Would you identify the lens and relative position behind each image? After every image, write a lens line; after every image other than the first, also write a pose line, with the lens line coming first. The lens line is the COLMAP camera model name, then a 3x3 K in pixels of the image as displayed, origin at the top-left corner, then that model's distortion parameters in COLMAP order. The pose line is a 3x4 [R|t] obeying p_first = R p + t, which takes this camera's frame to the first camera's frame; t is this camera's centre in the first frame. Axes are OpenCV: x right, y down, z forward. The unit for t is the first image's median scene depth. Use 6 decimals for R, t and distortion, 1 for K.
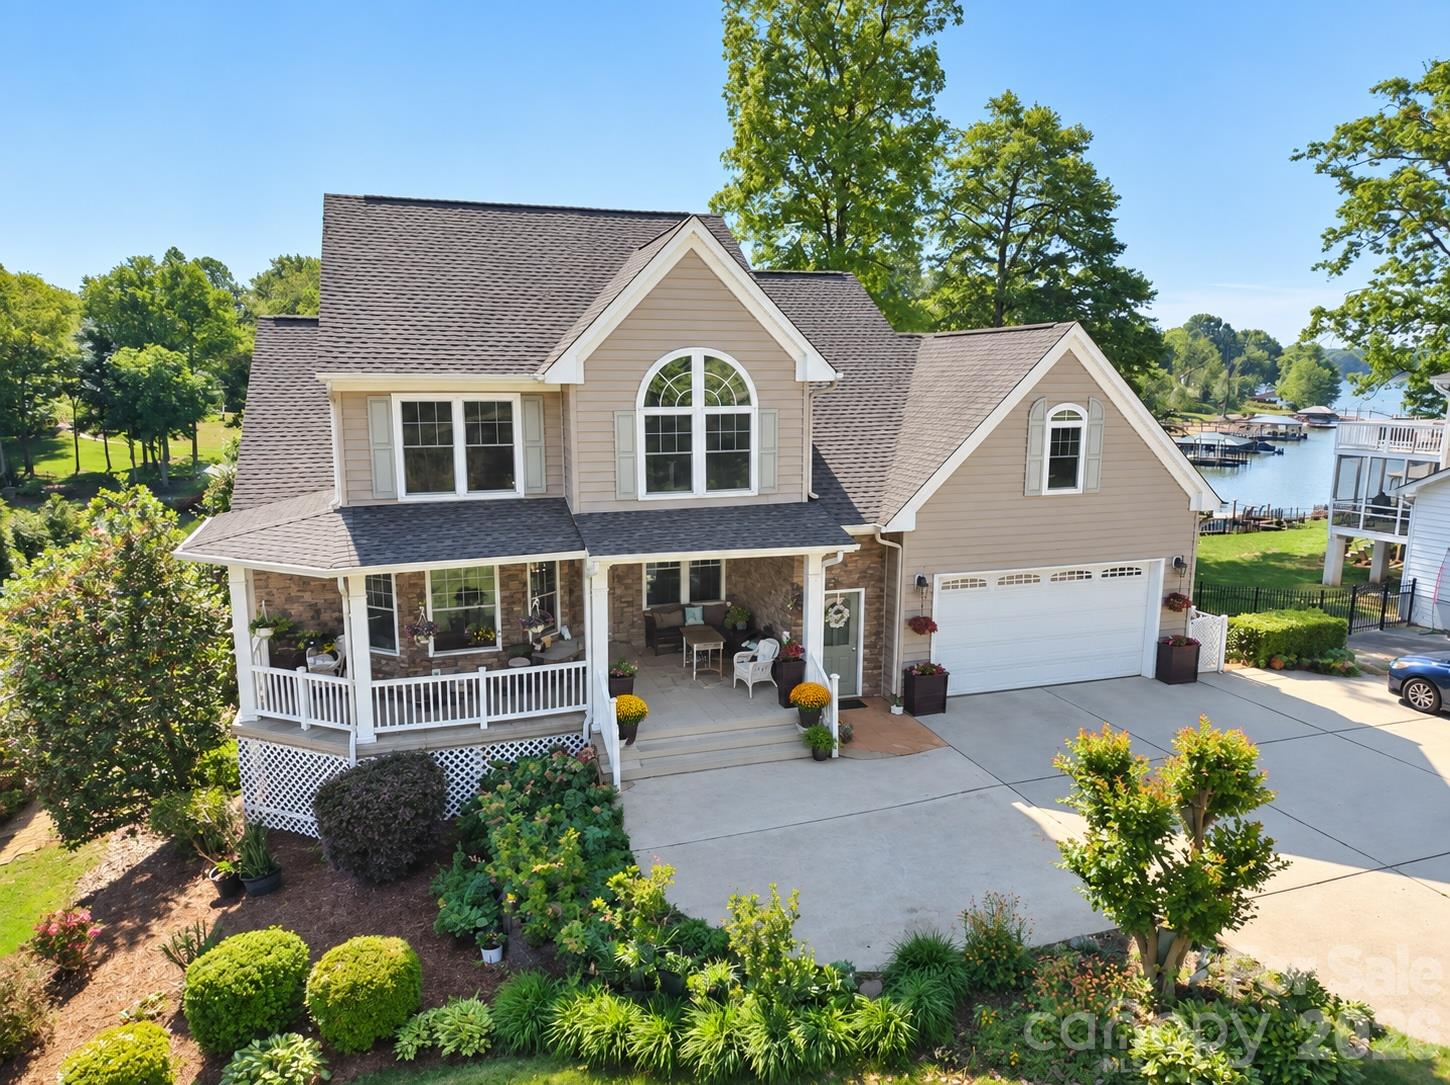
lens RADIAL K [[983.7, 0, 725.0], [0, 983.7, 542.5], [0, 0, 1]] dist [0.039115, -0.027598]
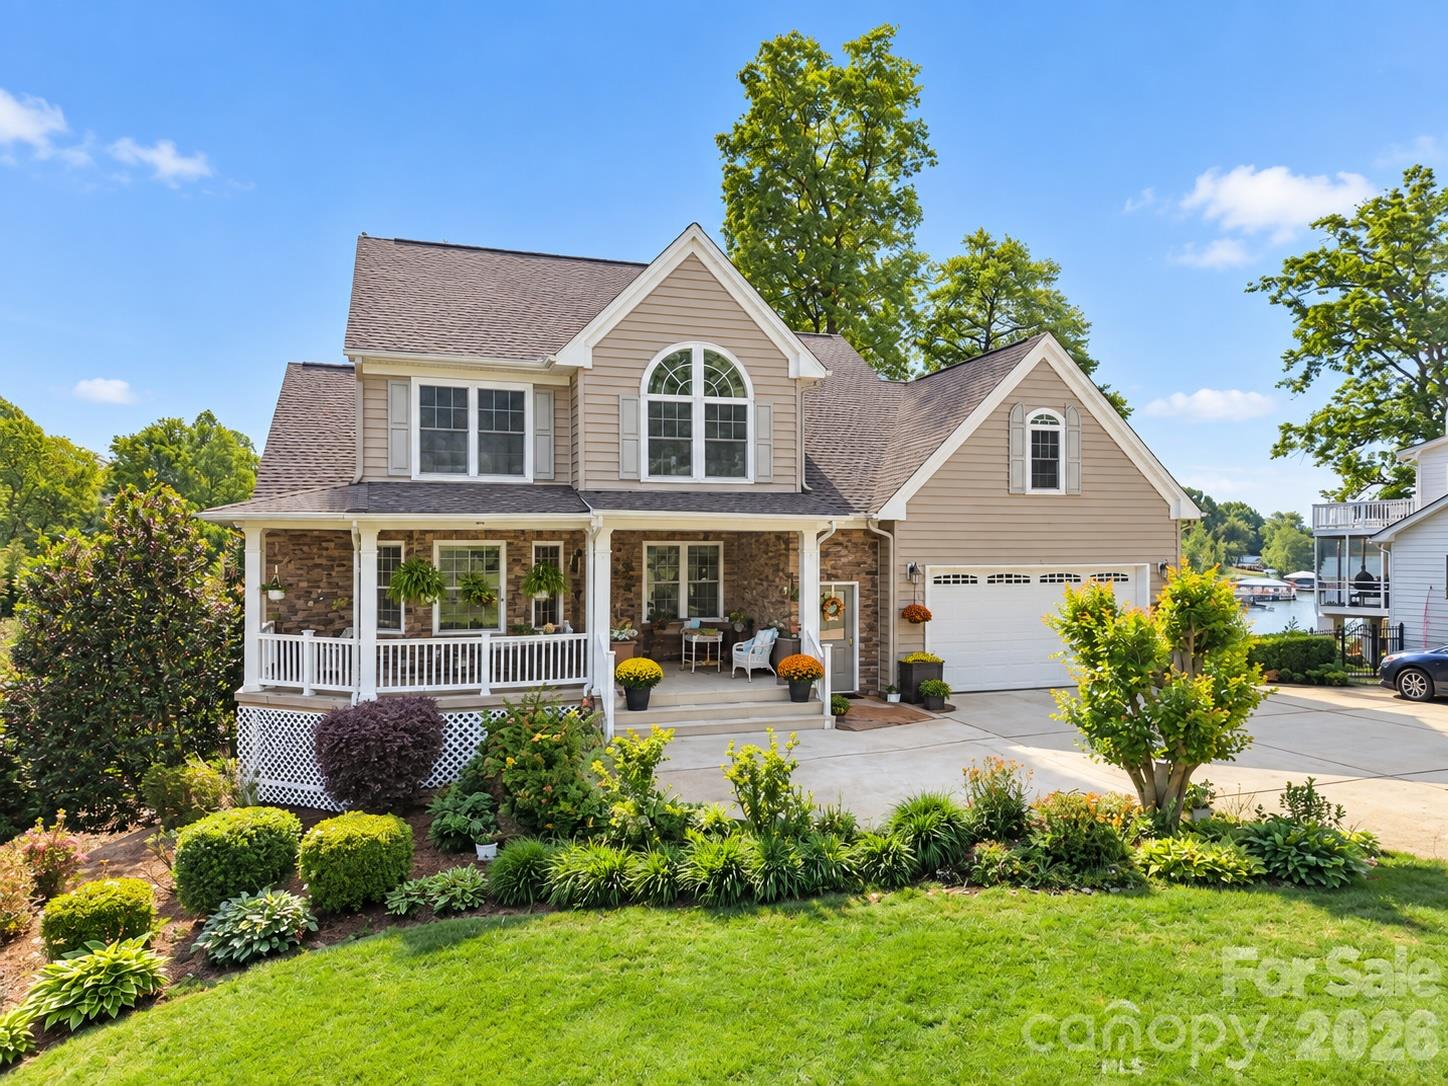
lens RADIAL K [[967.9, 0, 724.0], [0, 967.9, 543.0], [0, 0, 1]] dist [0.075720, -0.084371]
pose [[0.999999, -0.001347, -0.000505, 0.001222], [0.001232, 0.983160, -0.182741, 0.199508], [0.000743, 0.182740, 0.983161, -0.007289]]
